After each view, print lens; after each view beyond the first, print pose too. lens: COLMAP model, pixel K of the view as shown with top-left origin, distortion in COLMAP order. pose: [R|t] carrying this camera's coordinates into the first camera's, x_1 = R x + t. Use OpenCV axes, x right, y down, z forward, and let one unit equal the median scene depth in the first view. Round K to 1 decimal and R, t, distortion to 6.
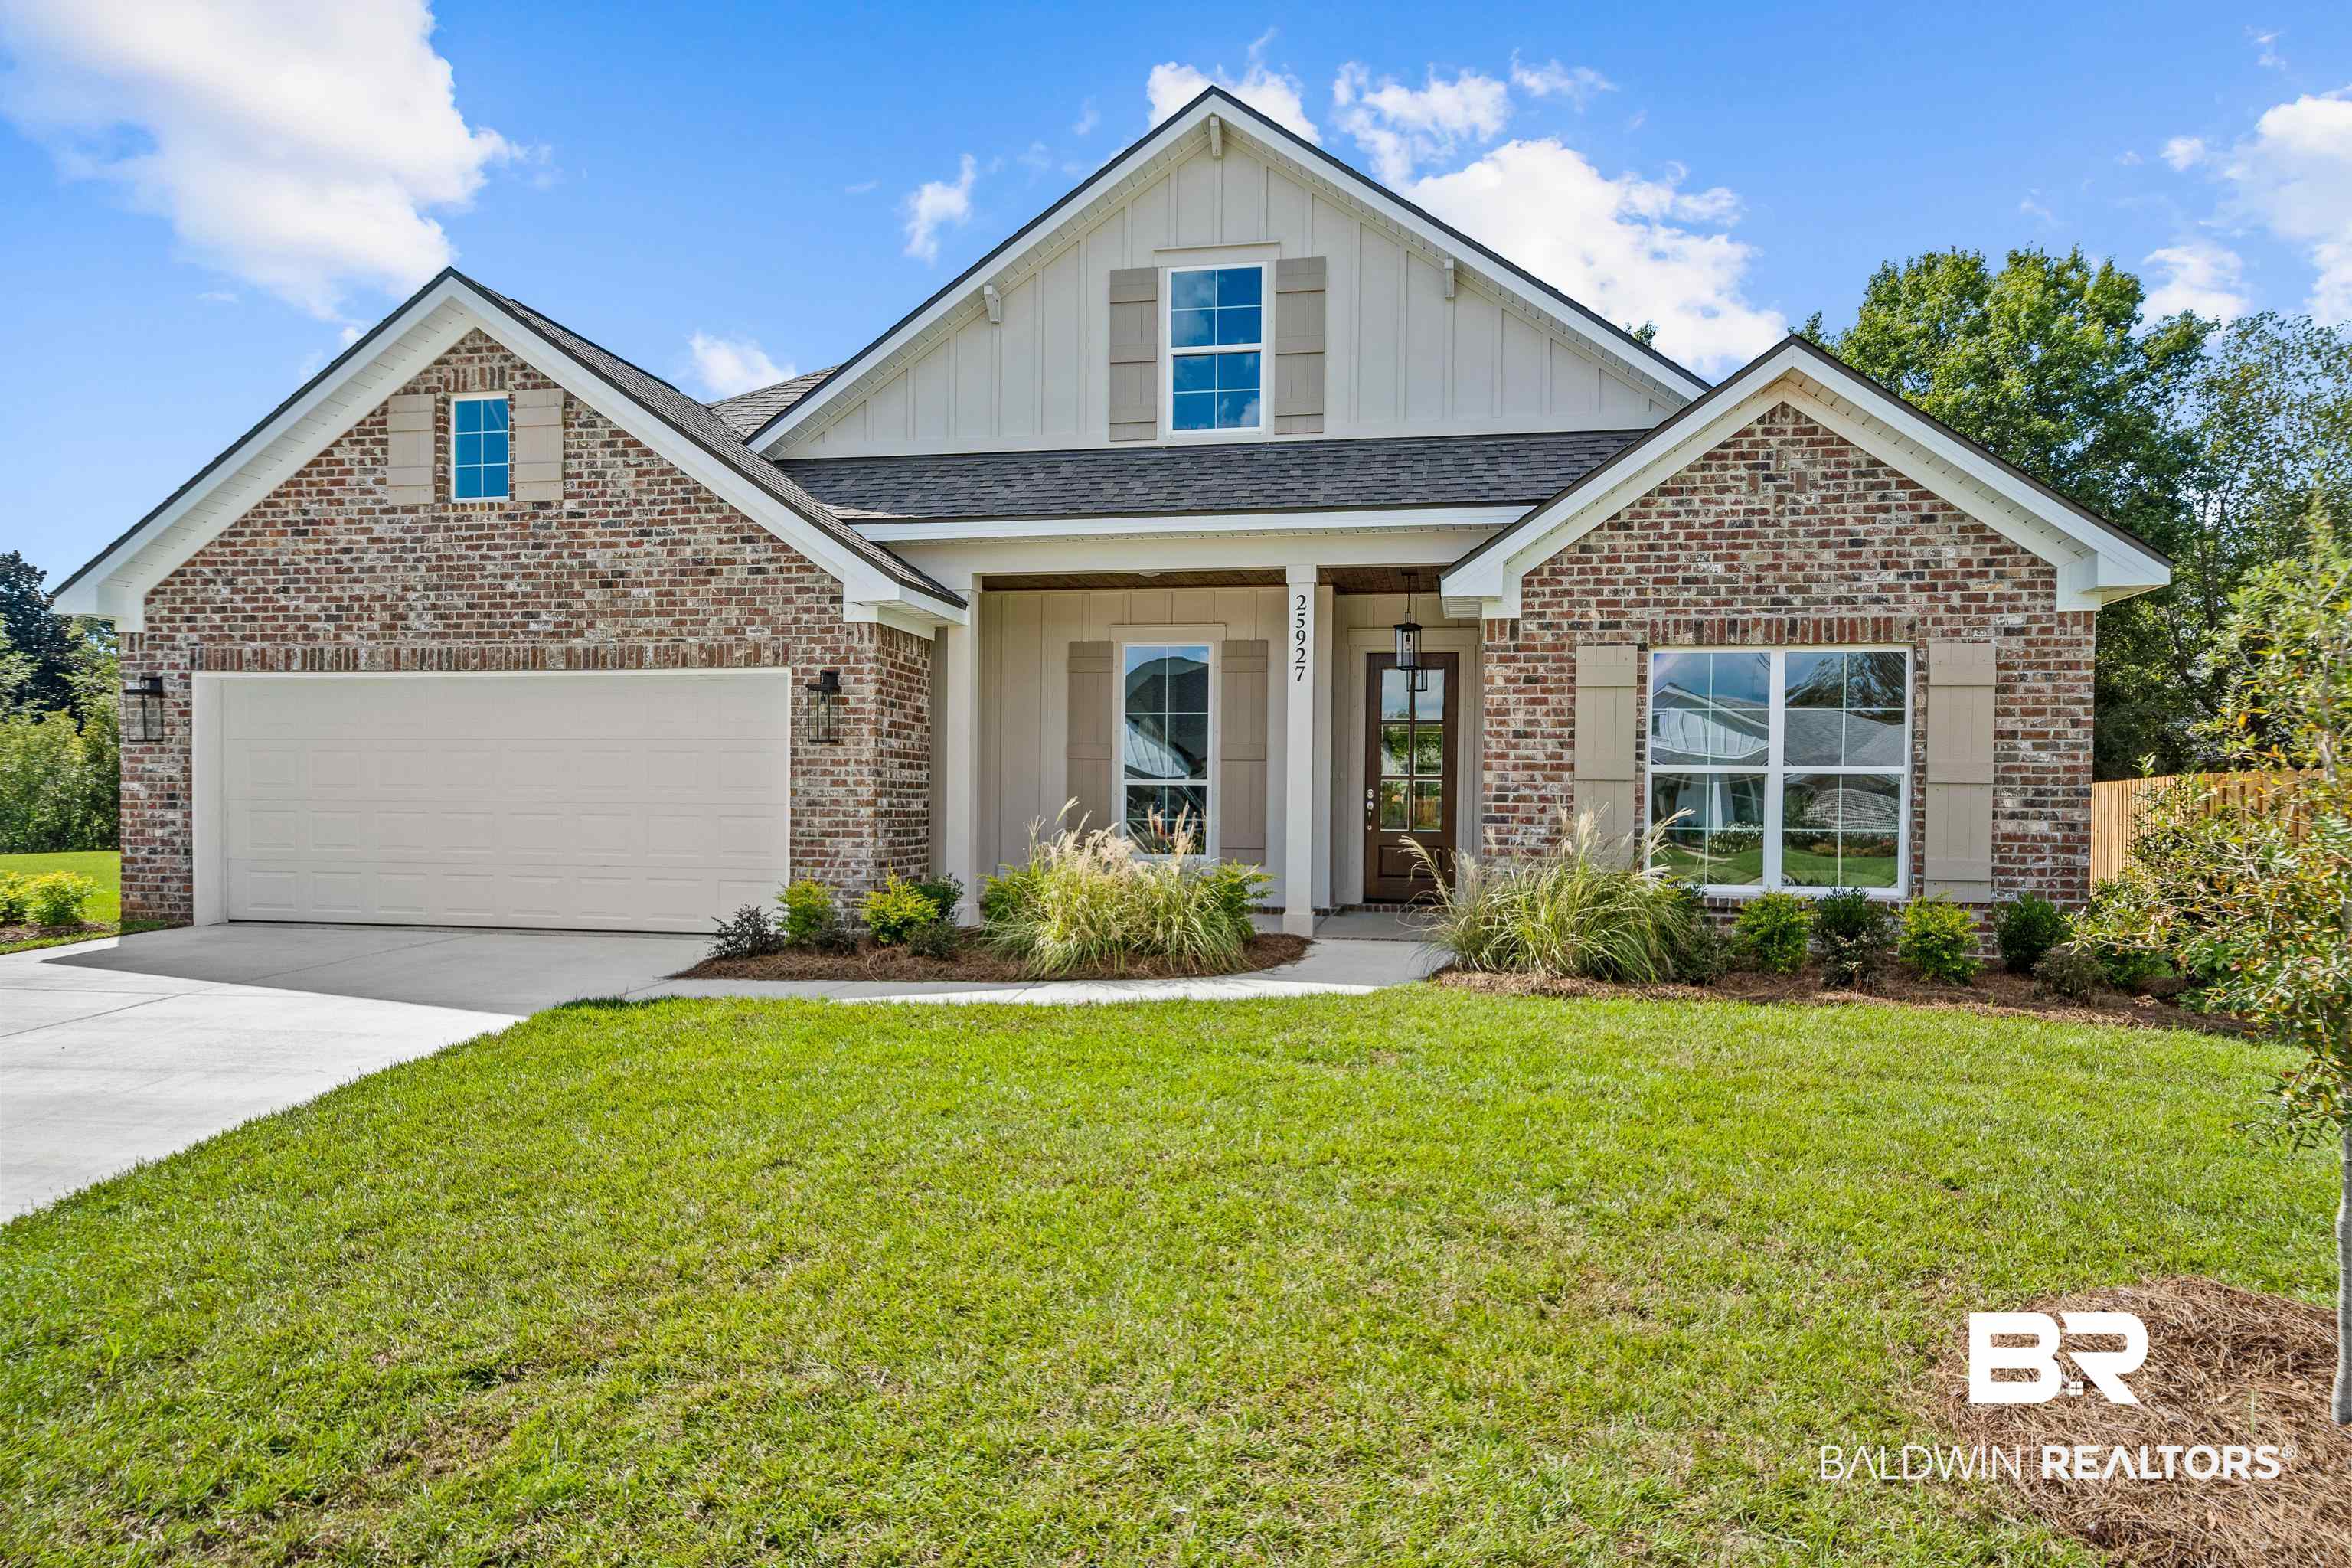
lens RADIAL K [[1366.8, 0, 1176.0], [0, 1366.8, 784.0], [0, 0, 1]] dist [-0.004027, -0.000453]
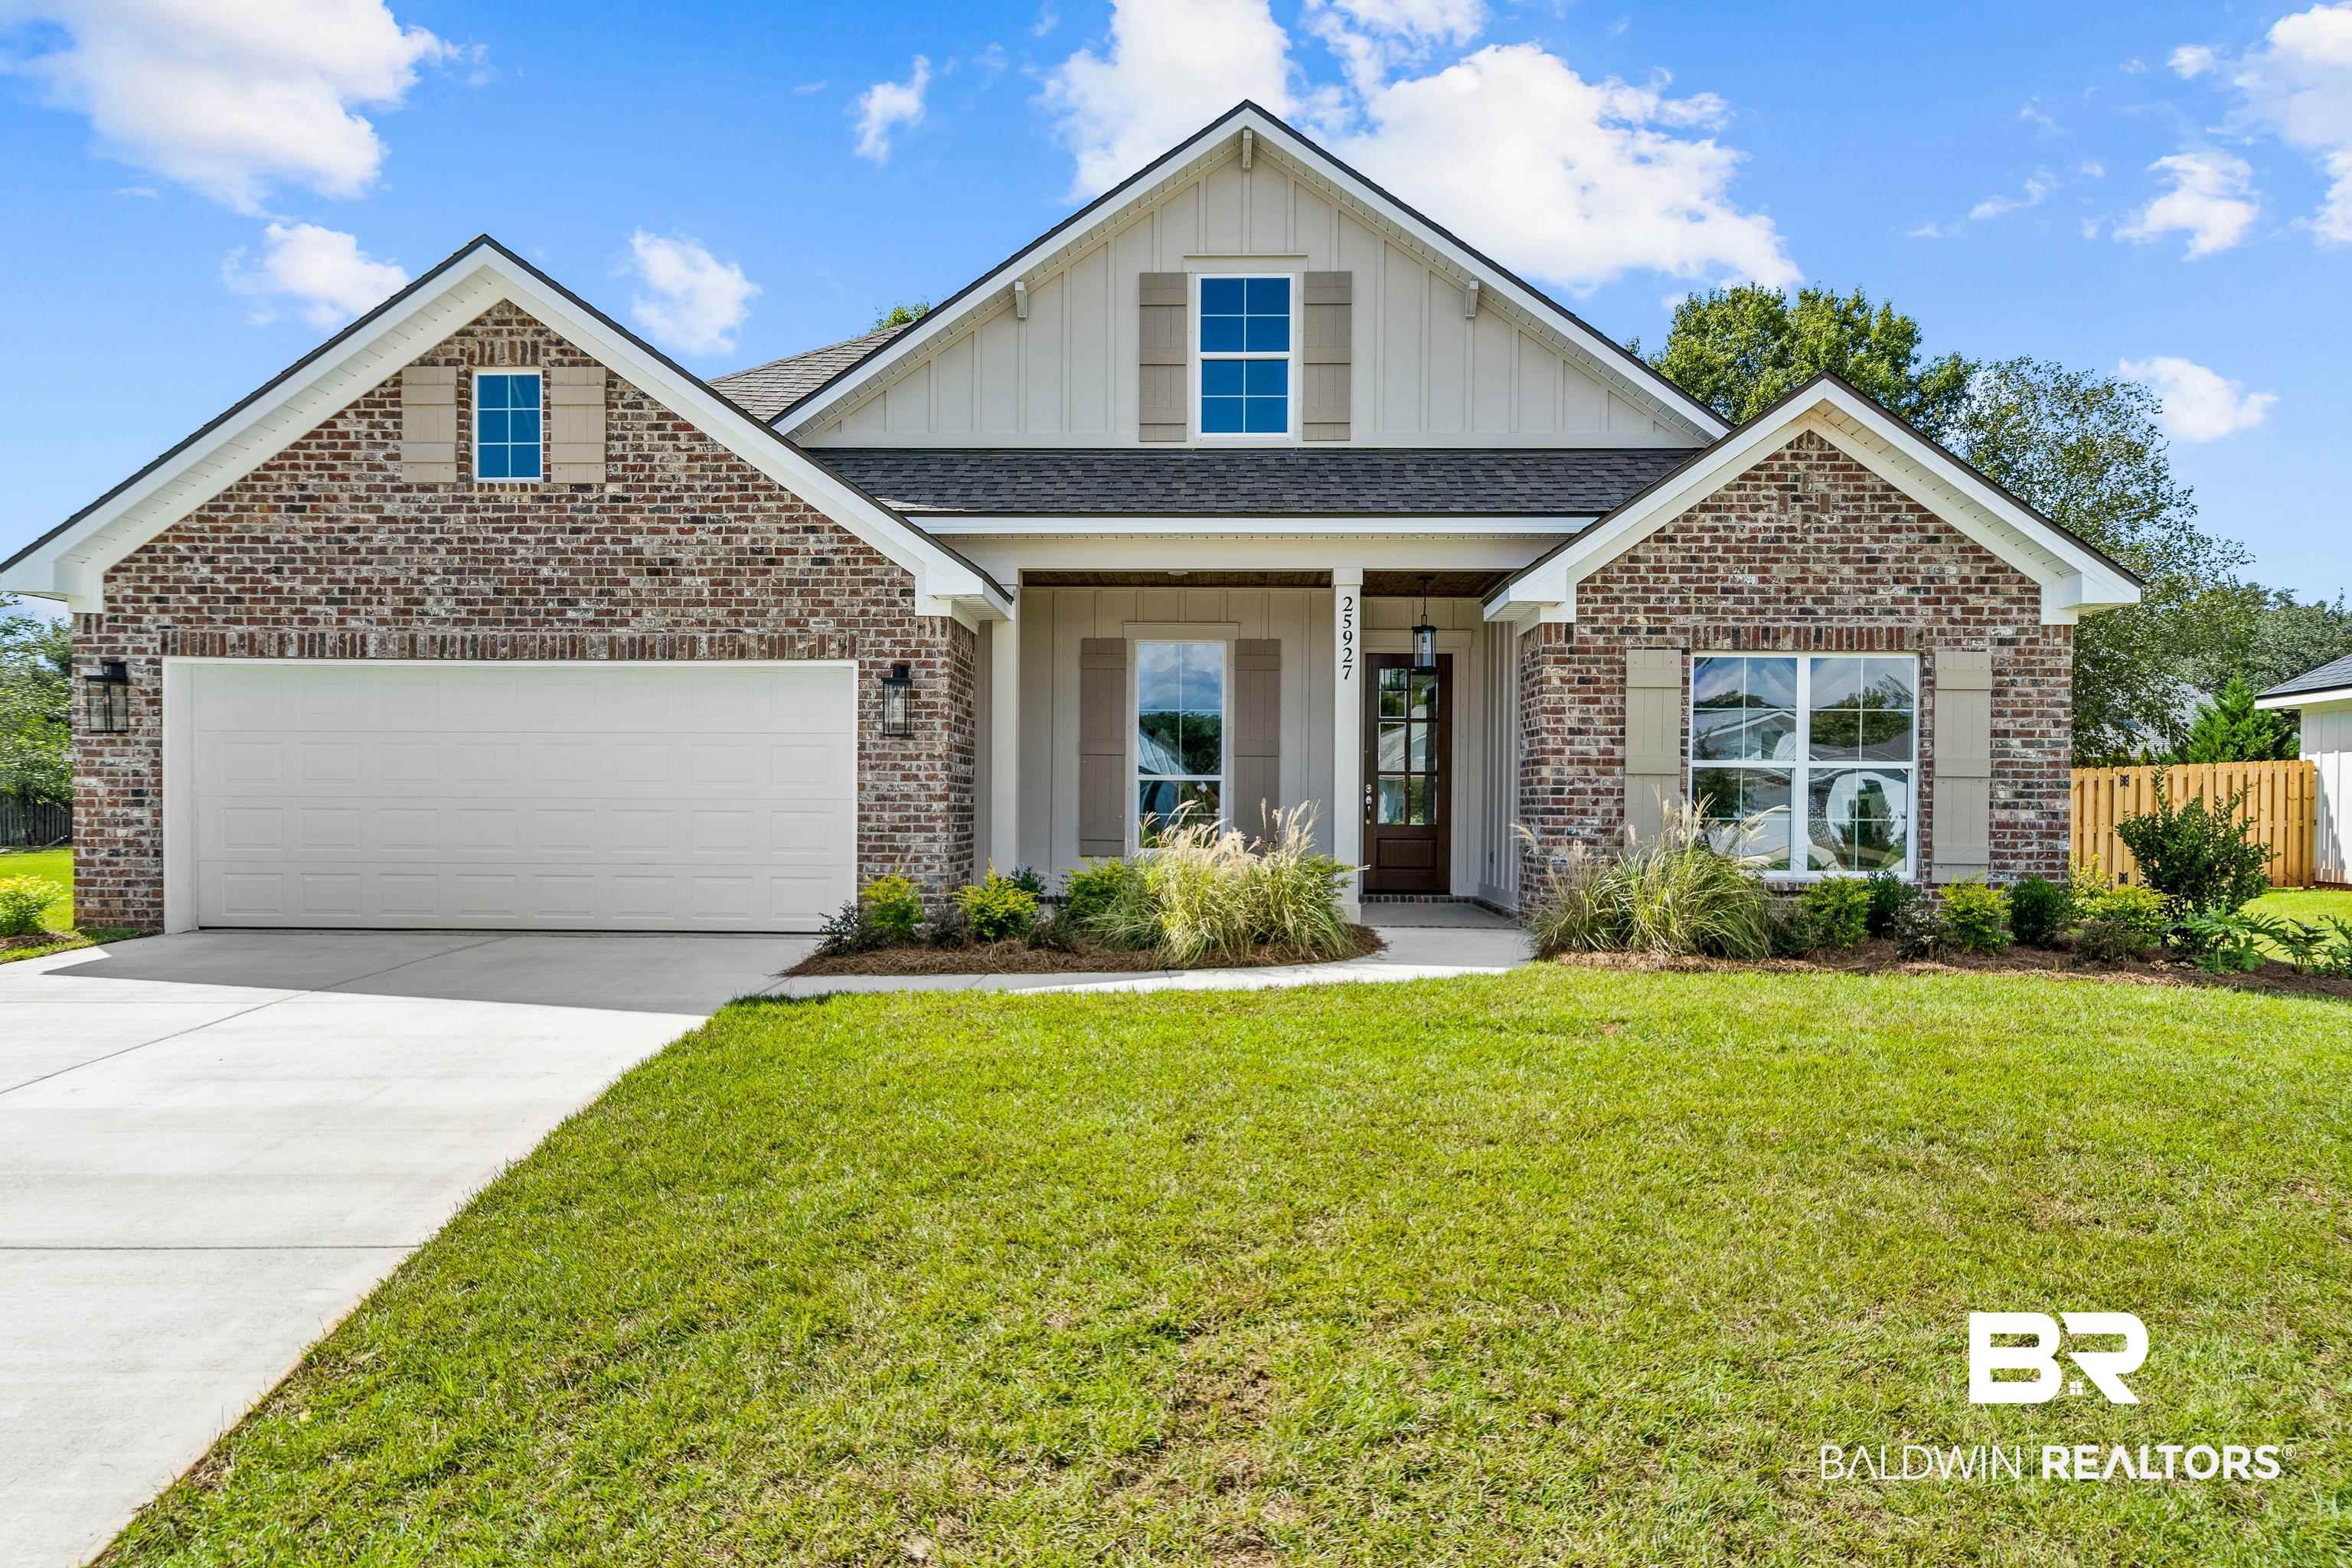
lens RADIAL K [[1366.8, 0, 1176.0], [0, 1366.8, 784.0], [0, 0, 1]] dist [-0.004027, -0.000453]
pose [[0.989036, -0.001051, 0.147670, -0.194856], [0.000893, 0.999999, 0.001139, 0.002976], [-0.147671, -0.000994, 0.989036, -0.009643]]
